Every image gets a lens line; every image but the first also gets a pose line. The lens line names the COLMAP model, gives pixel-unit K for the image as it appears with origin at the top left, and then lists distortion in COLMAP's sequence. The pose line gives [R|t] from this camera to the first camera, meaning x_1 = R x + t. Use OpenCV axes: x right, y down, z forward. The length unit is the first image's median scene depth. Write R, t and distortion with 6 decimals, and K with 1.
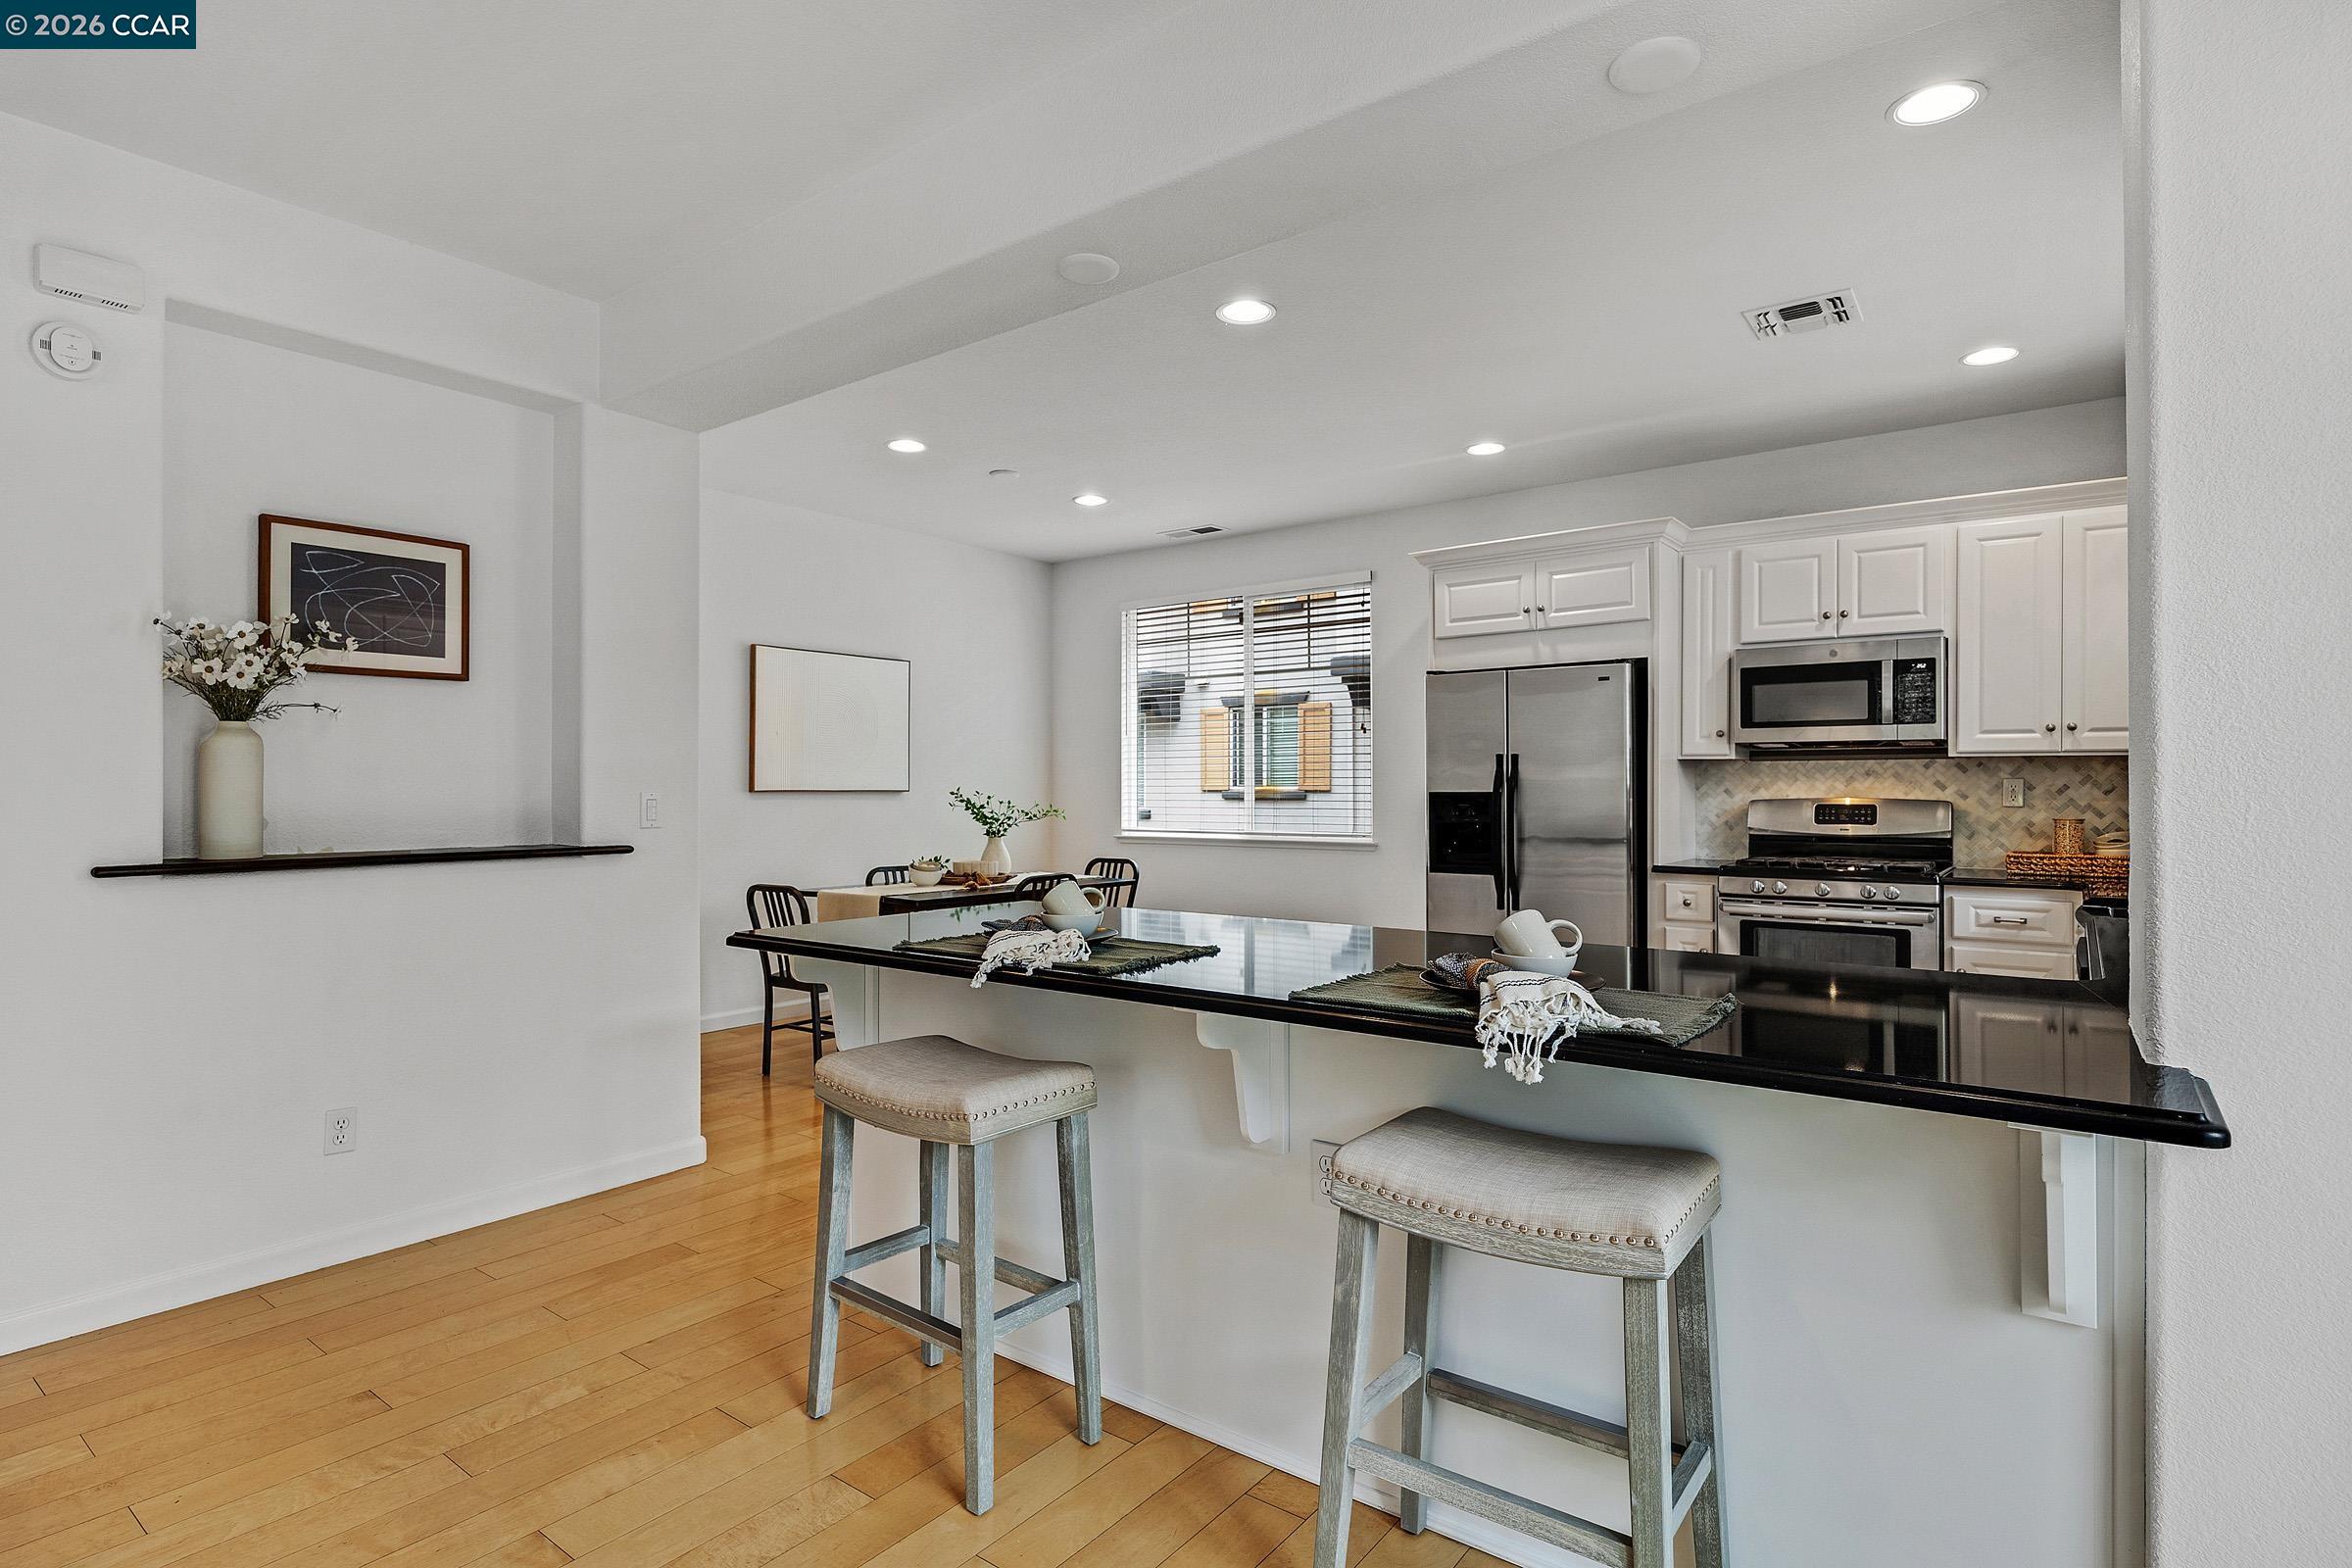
lens RADIAL K [[1174.9, 0, 1168.6], [0, 1174.9, 787.3], [0, 0, 1]] dist [-0.014002, 0.000272]
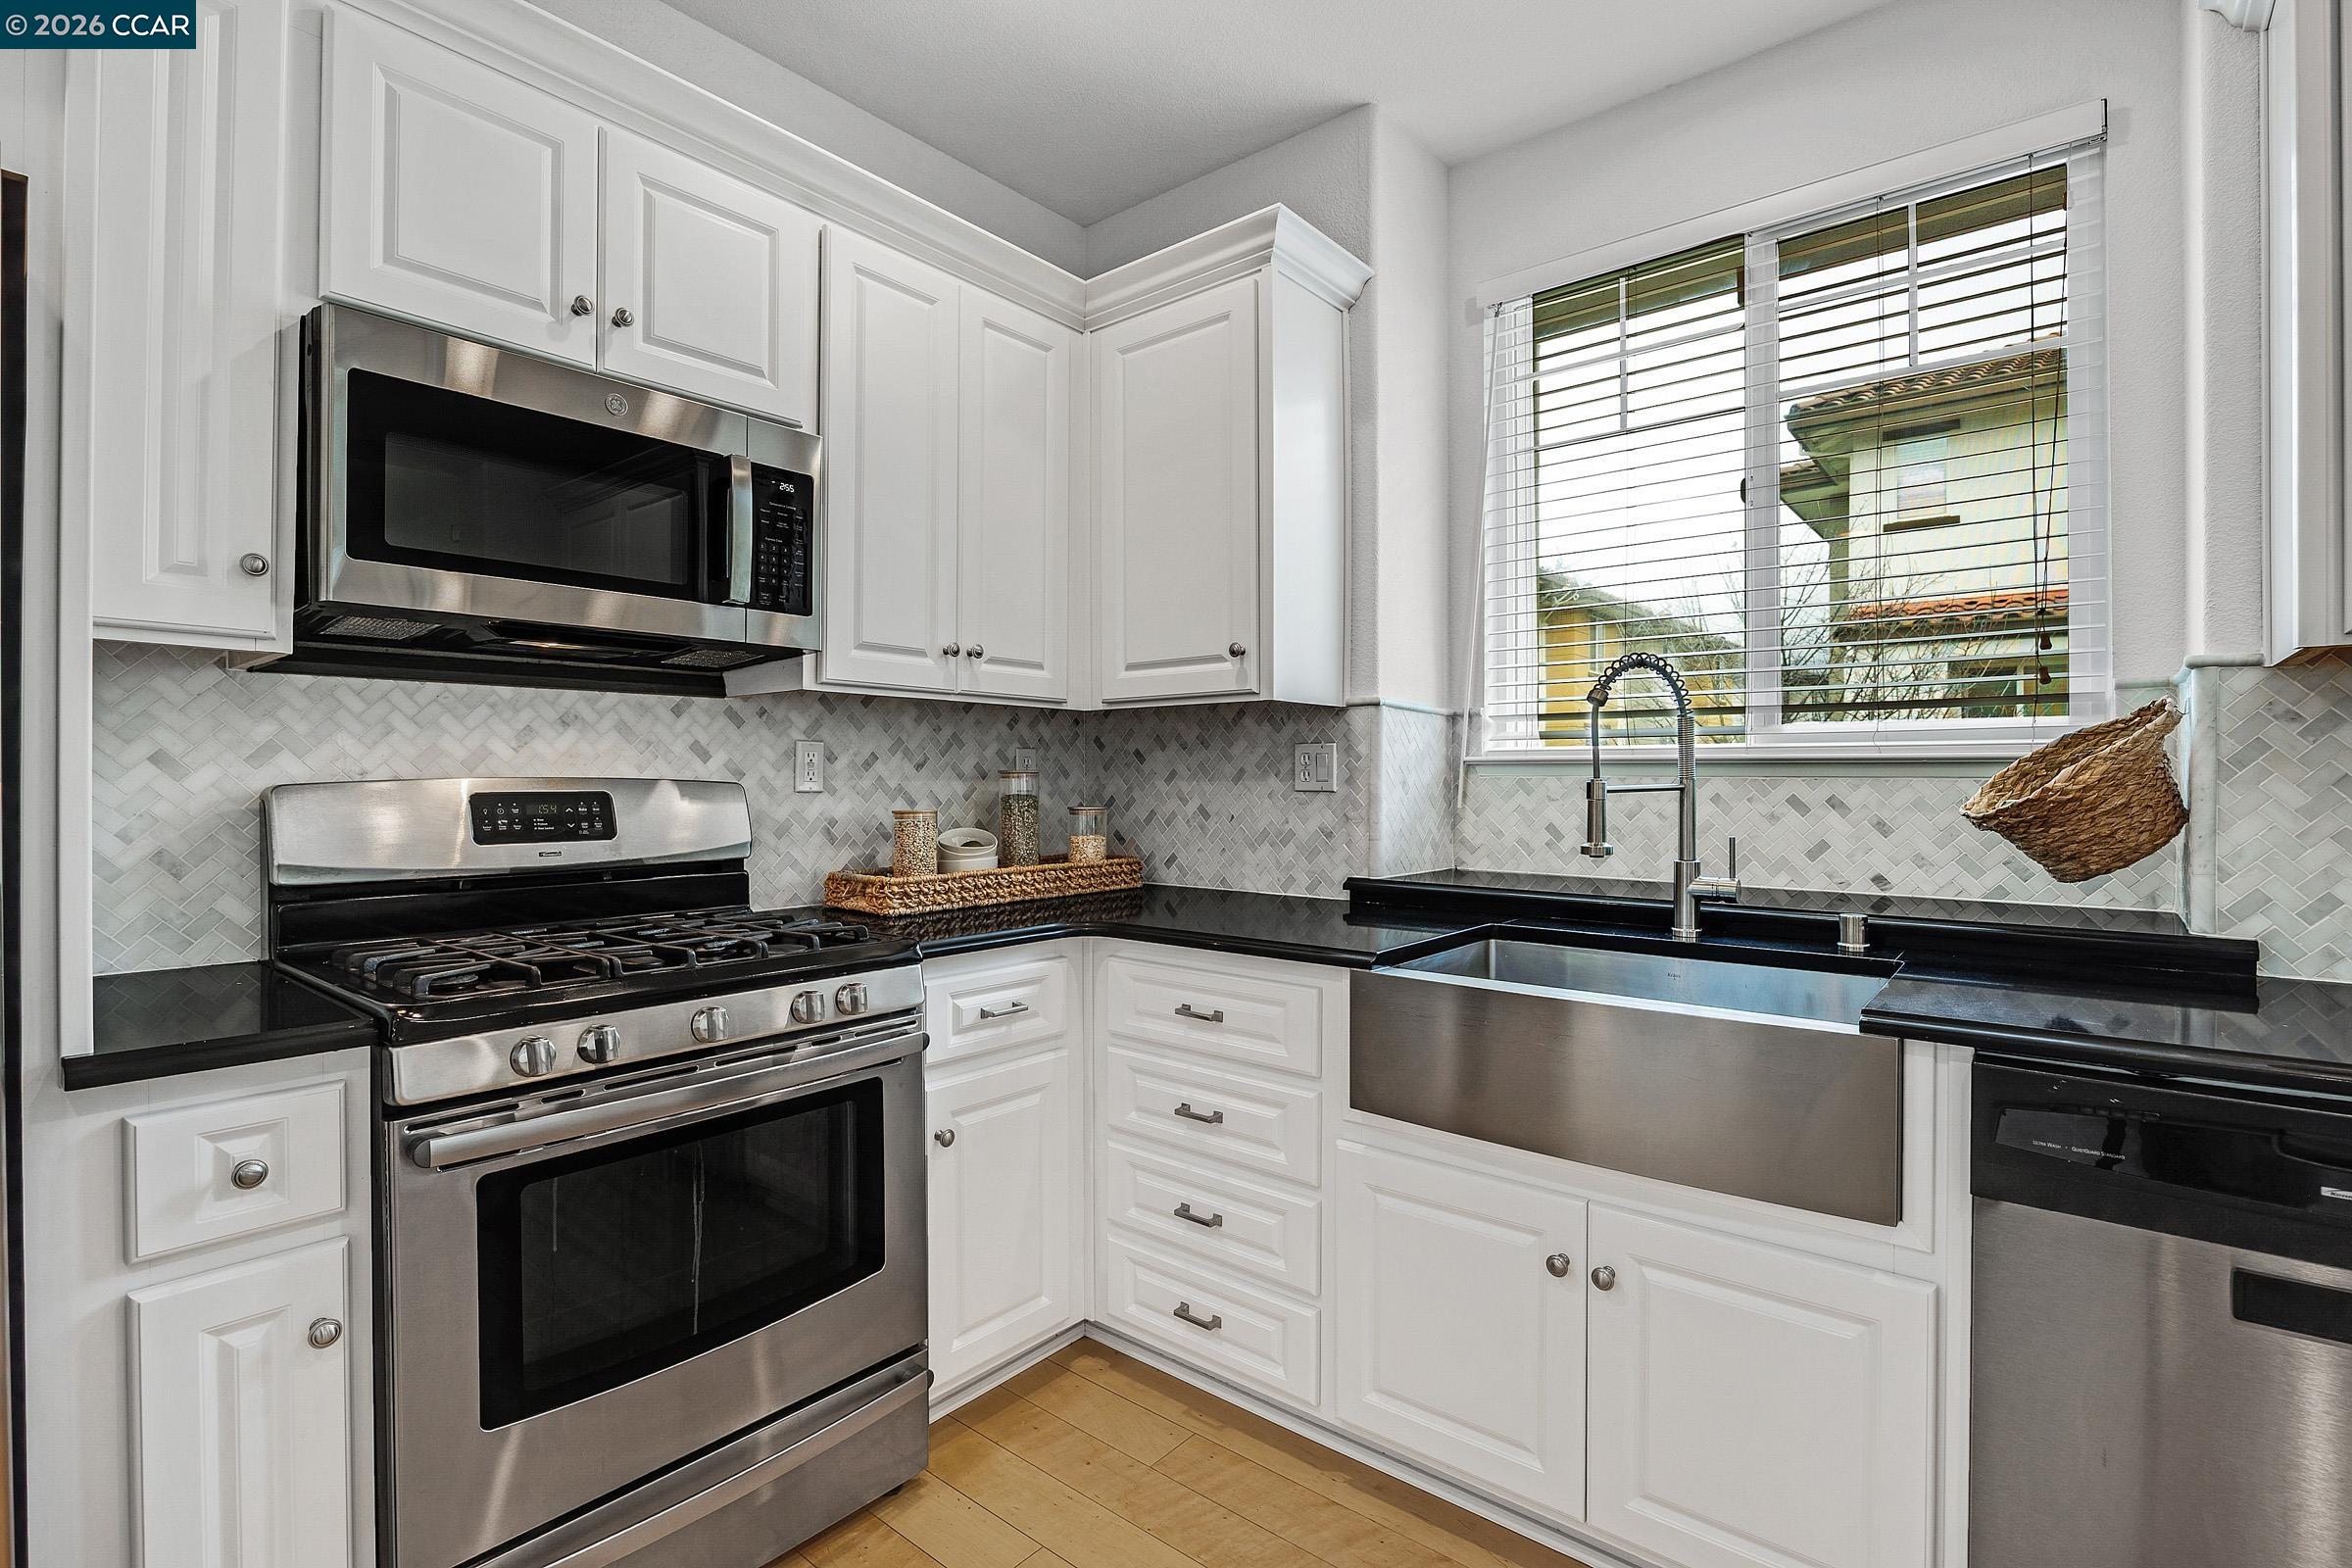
lens RADIAL K [[1091.9, 0, 1180.3], [0, 1091.9, 781.1], [0, 0, 1]] dist [-0.014512, -0.000318]
pose [[0.026304, -0.003100, 0.999649, 0.204025], [-0.000604, 0.999995, 0.003117, 0.009402], [-0.999654, -0.000686, 0.026302, 0.778229]]
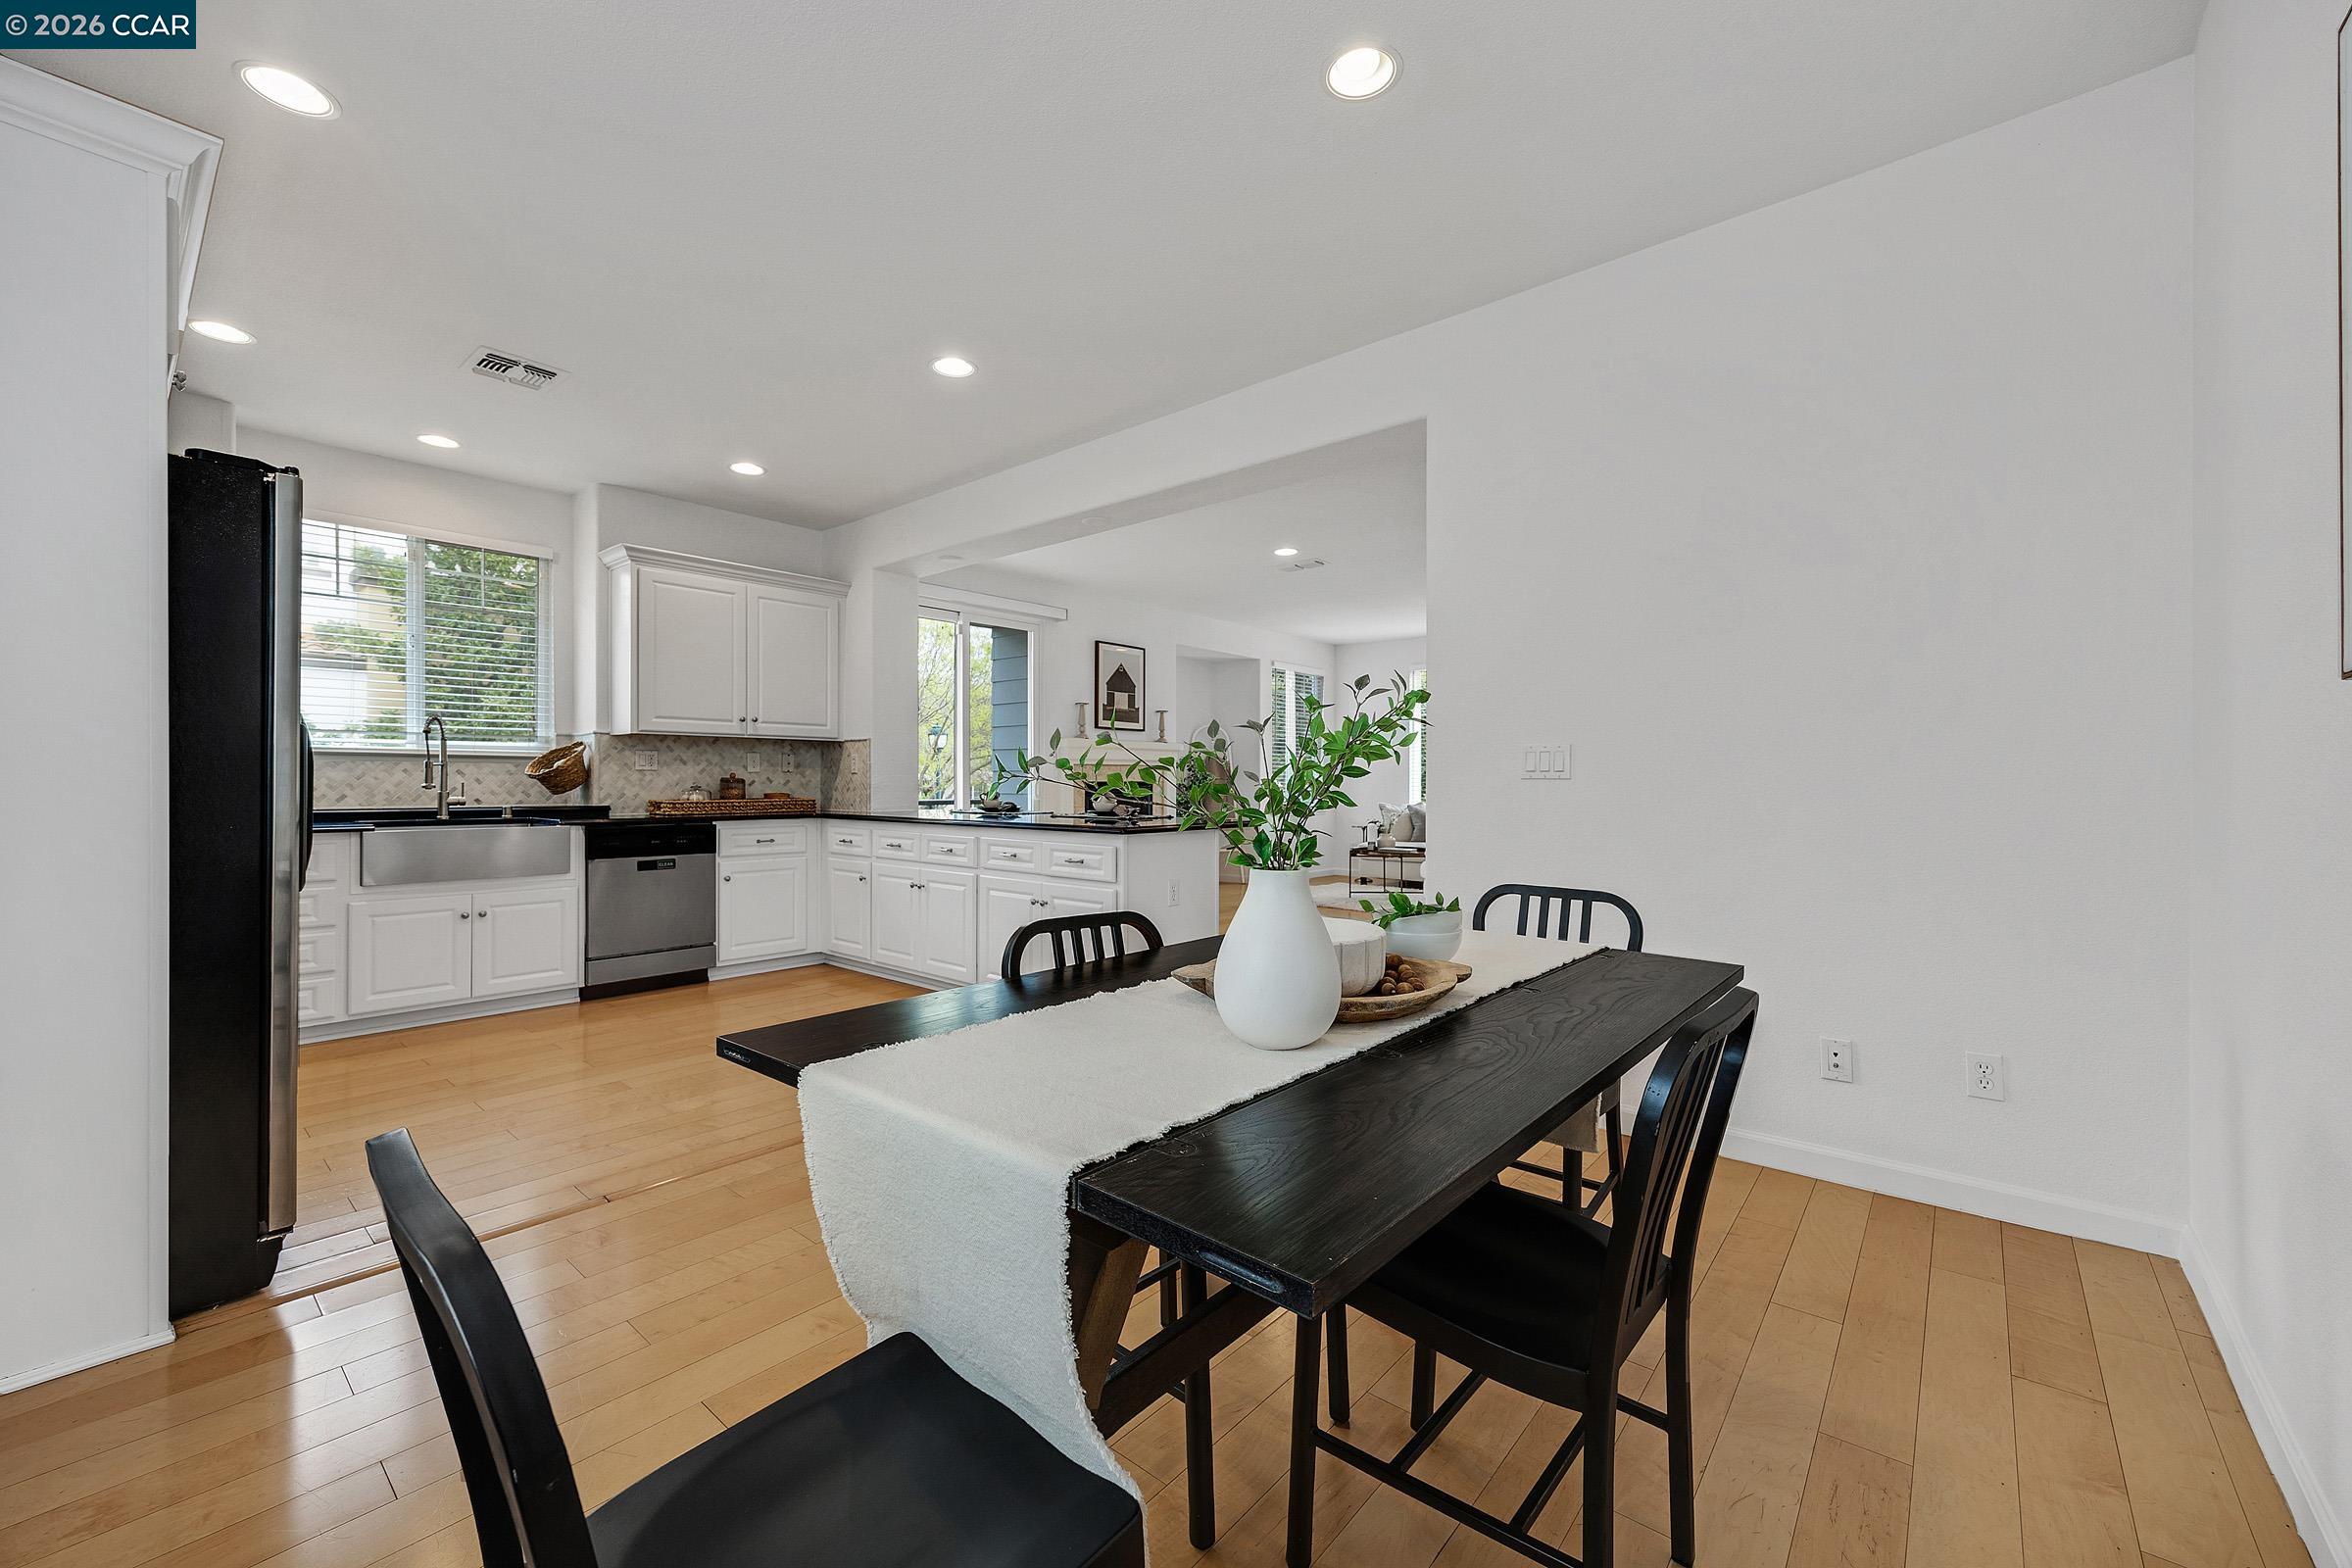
lens RADIAL K [[929.4, 0, 1176.0], [0, 929.4, 784.0], [0, 0, 1]] dist [0.007054, -0.000178]
pose [[-0.998957, -0.002131, 0.045617, -0.176977], [-0.002002, 0.999994, 0.002884, 0.029024], [-0.045623, 0.002789, -0.998955, 1.526279]]
